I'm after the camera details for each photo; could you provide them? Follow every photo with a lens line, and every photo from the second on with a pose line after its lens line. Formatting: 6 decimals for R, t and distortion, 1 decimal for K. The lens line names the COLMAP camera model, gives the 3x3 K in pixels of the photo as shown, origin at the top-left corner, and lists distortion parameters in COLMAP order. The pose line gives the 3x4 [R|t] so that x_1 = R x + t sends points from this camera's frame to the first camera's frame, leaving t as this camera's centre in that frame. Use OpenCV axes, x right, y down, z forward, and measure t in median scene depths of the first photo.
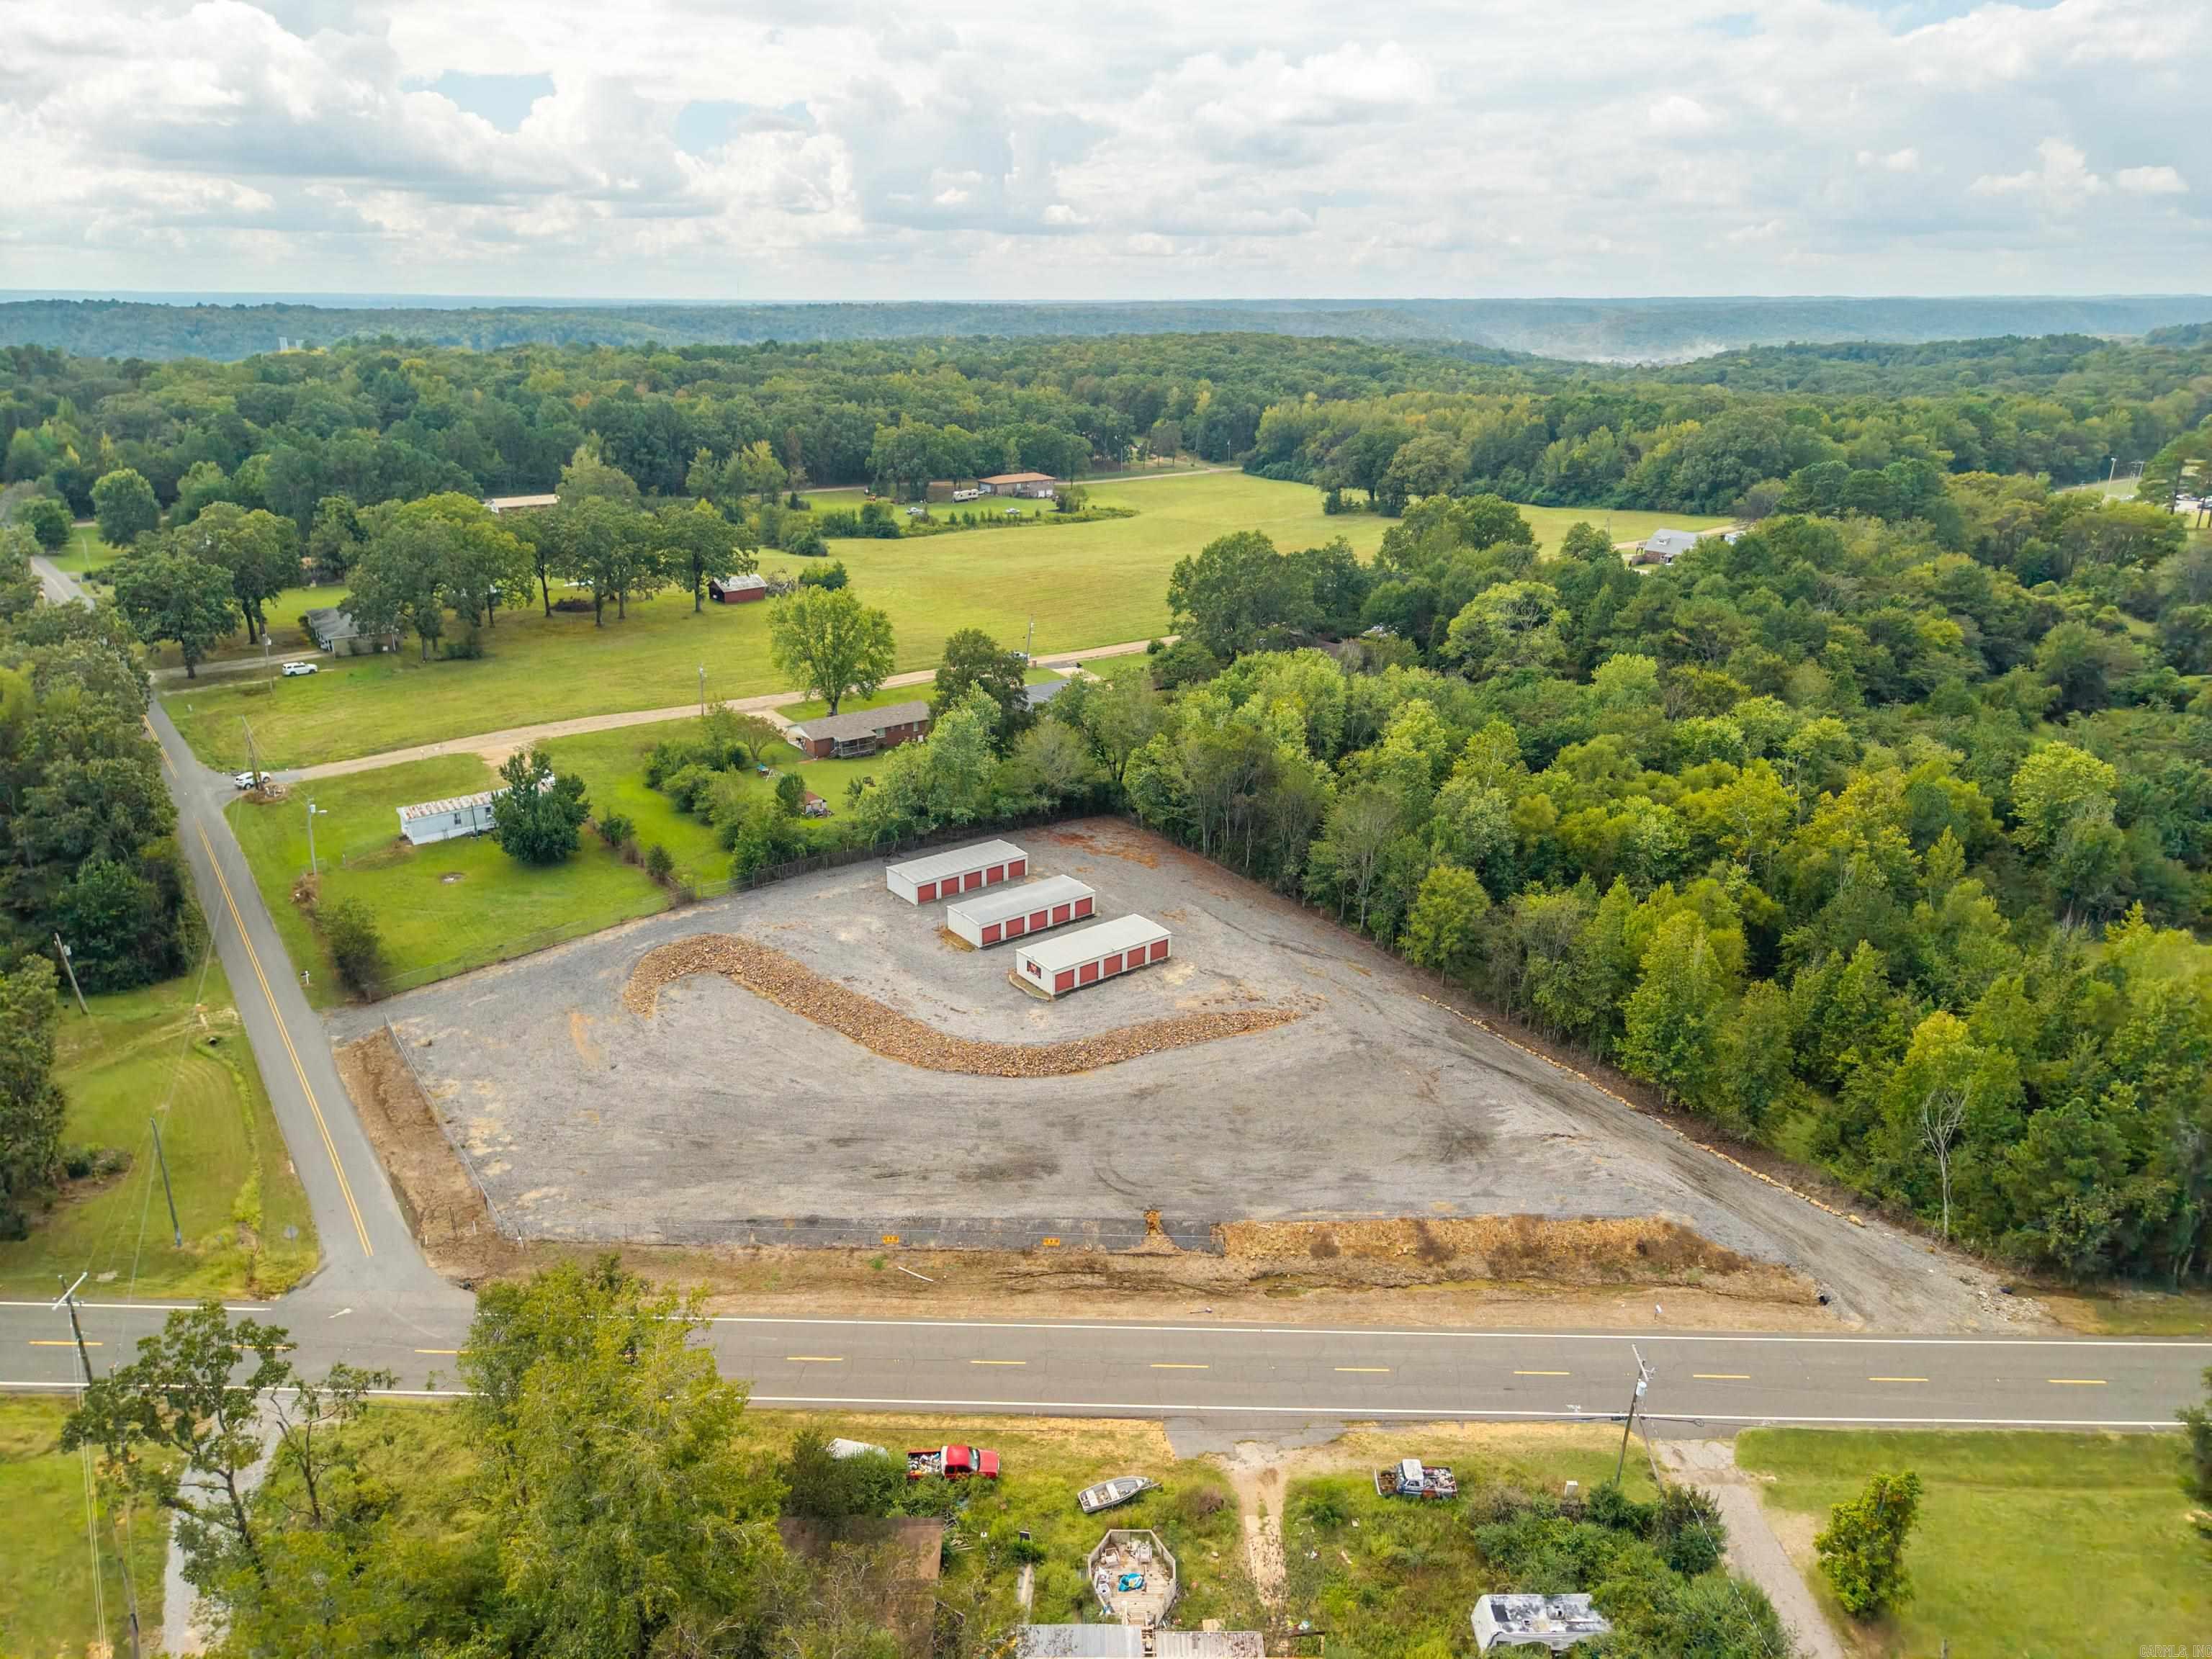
lens RADIAL K [[1479.2, 0, 1094.8], [0, 1479.2, 856.2], [0, 0, 1]] dist [0.023303, -0.022071]
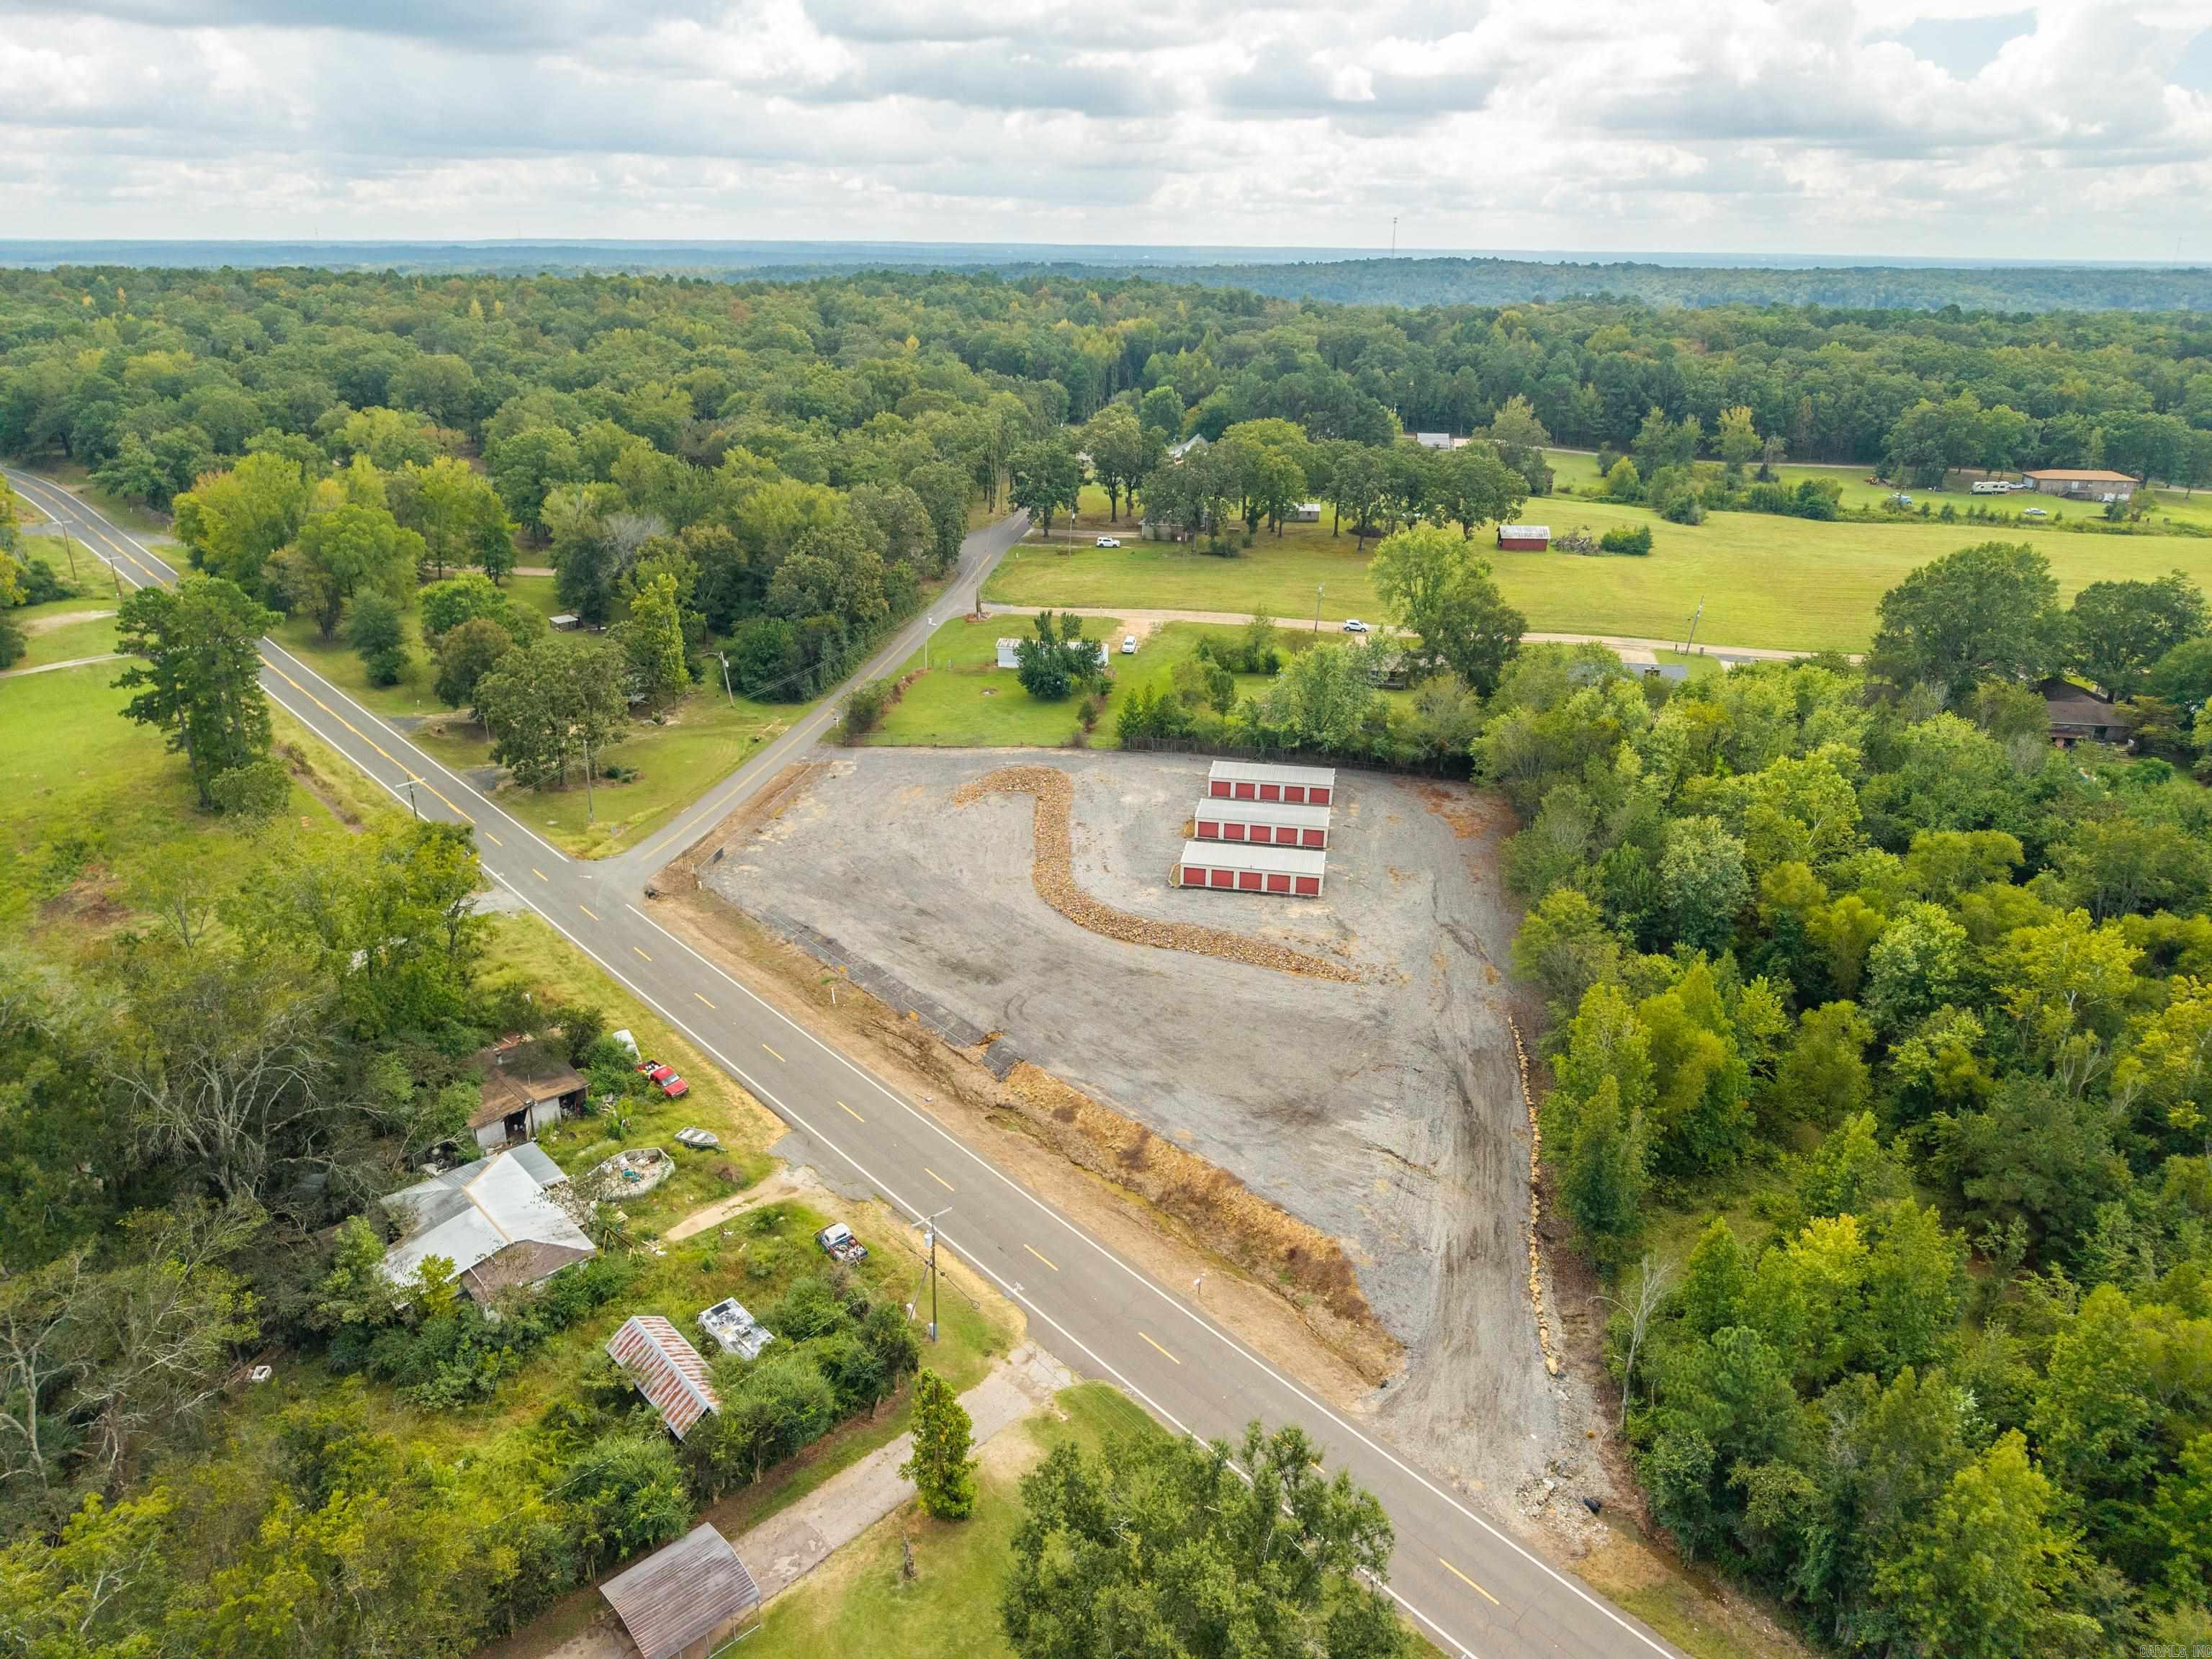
lens RADIAL K [[1451.7, 0, 1106.0], [0, 1451.7, 829.5], [0, 0, 1]] dist [0.053231, -0.036229]
pose [[0.675651, 0.275958, -0.683625, 0.435389], [-0.268180, 0.955770, 0.120762, -0.040628], [0.686713, 0.101742, 0.719773, 0.105174]]
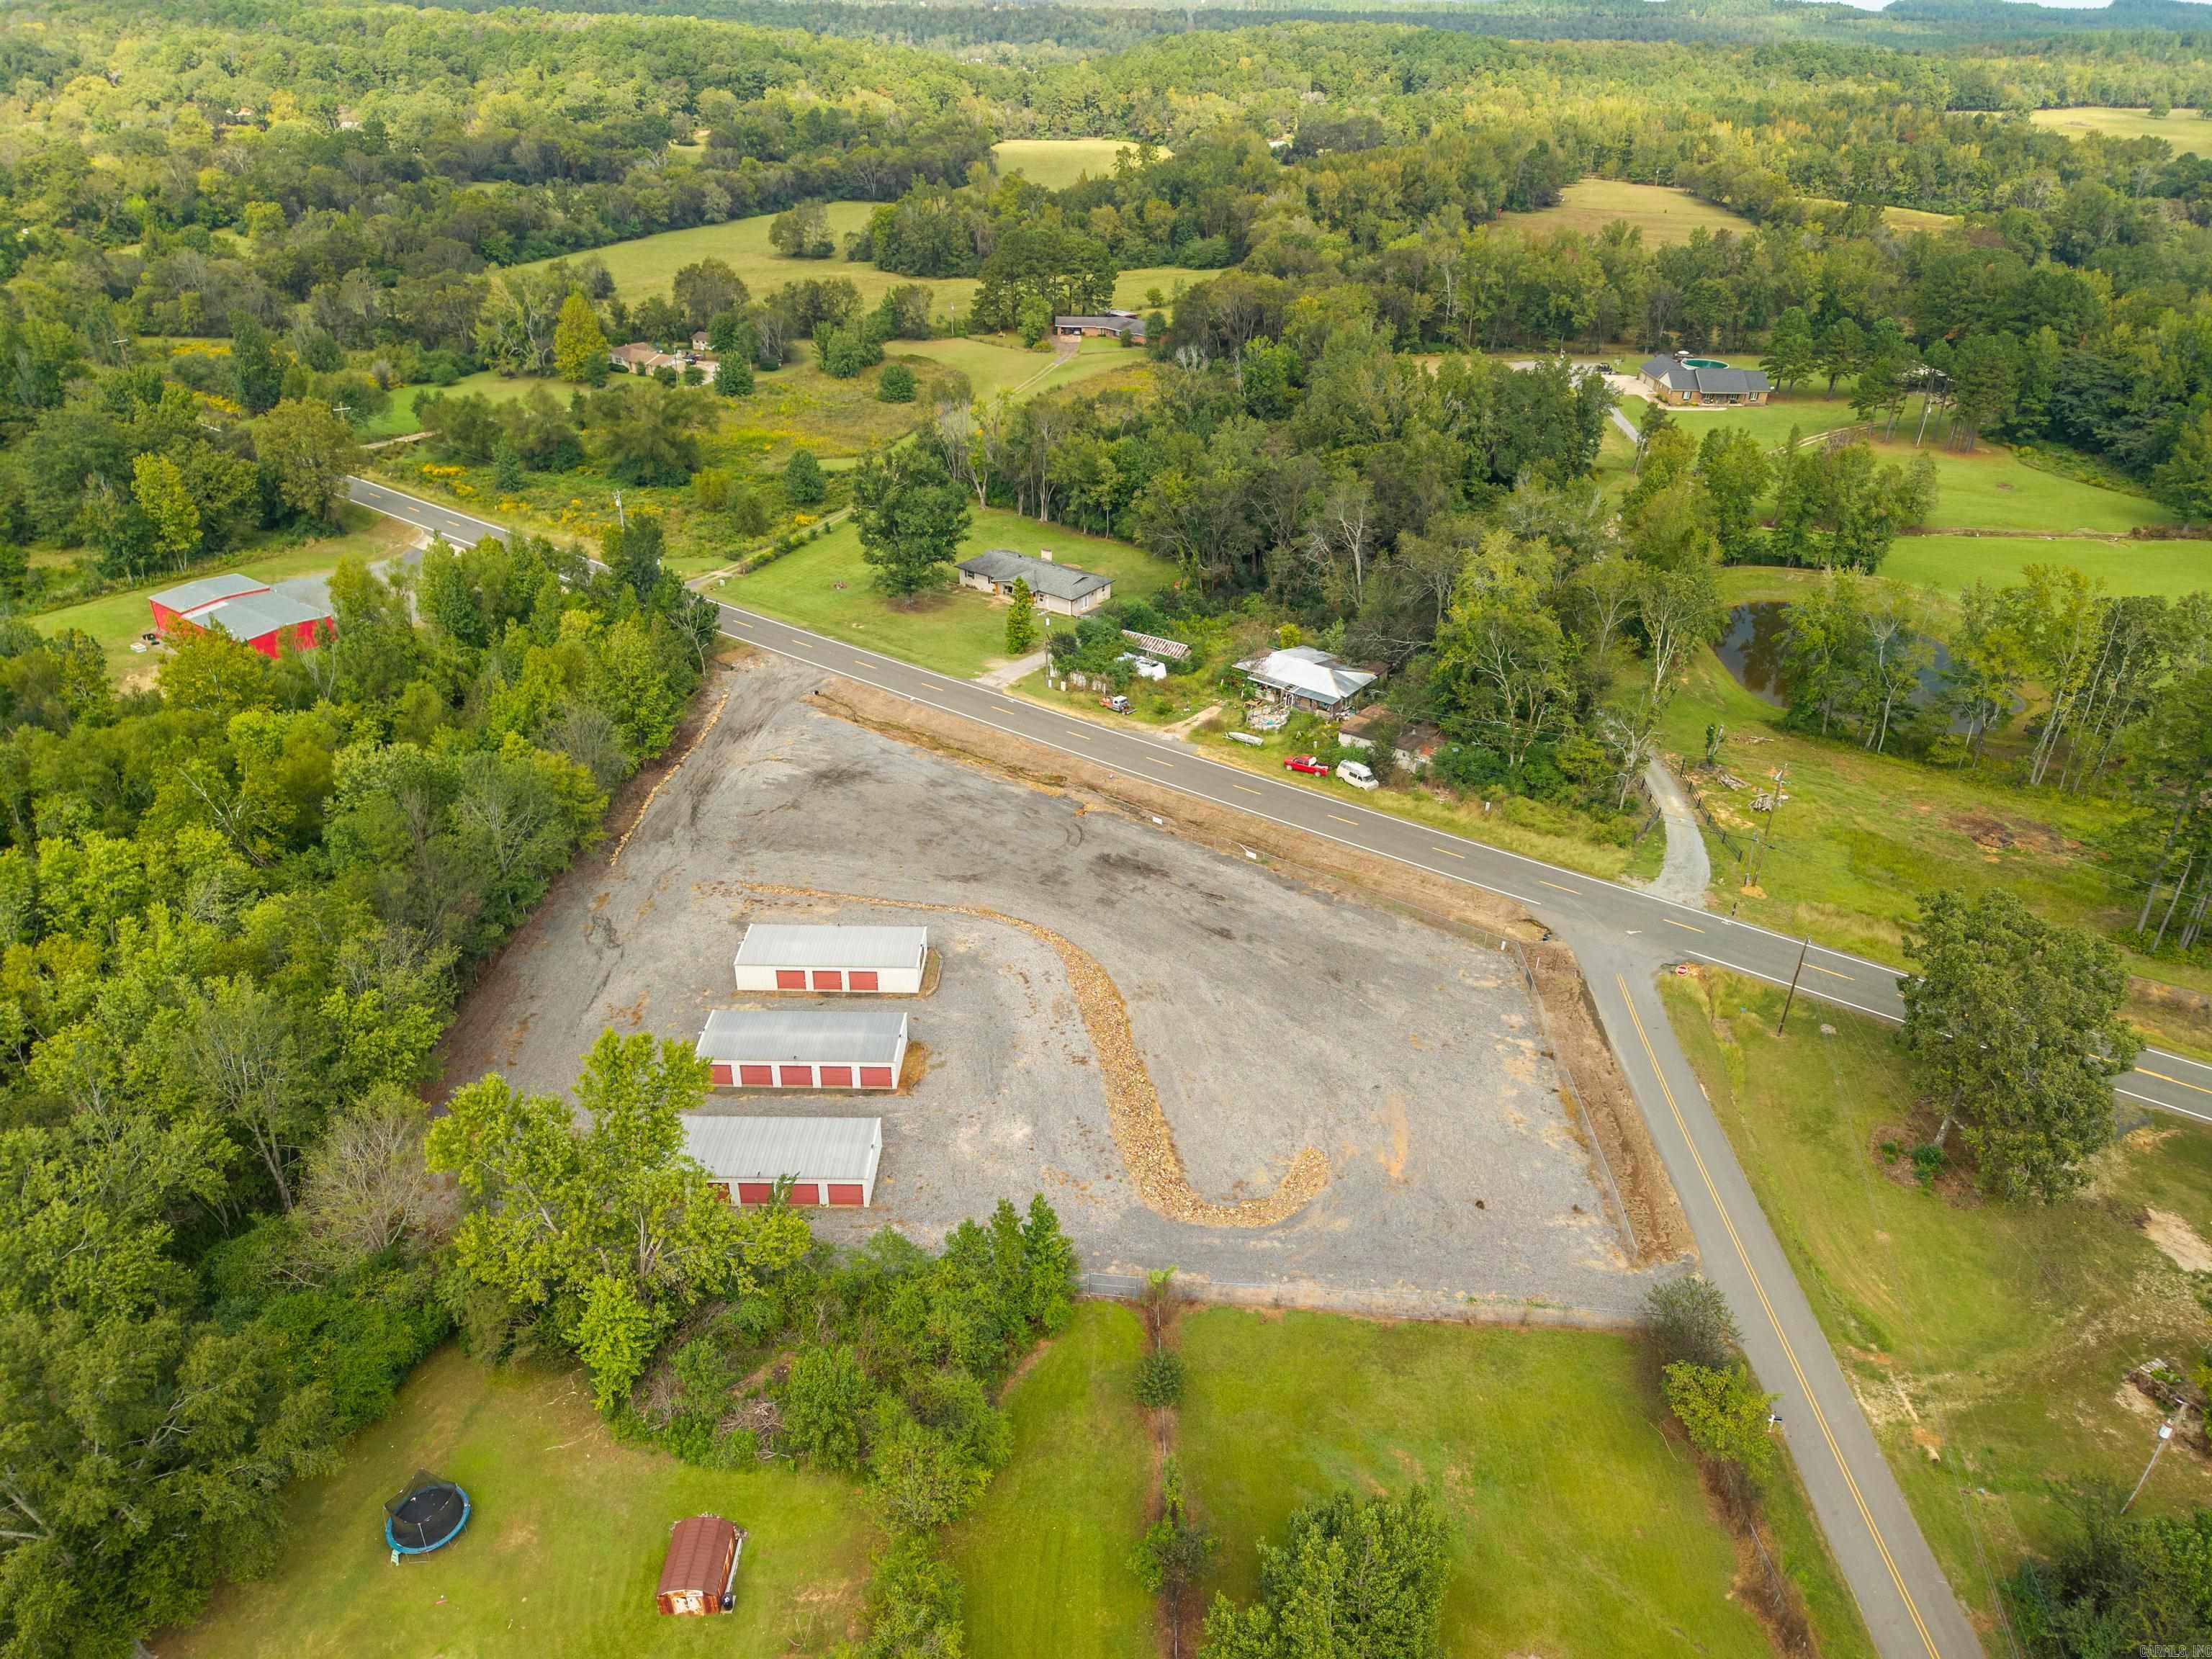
lens RADIAL K [[1454.4, 0, 1100.0], [0, 1454.4, 827.0], [0, 0, 1]] dist [-0.007510, -0.006904]
pose [[-0.787949, -0.318273, 0.527105, -0.361621], [0.200037, 0.677299, 0.707991, -0.367644], [-0.582342, 0.663301, -0.470010, 0.842709]]
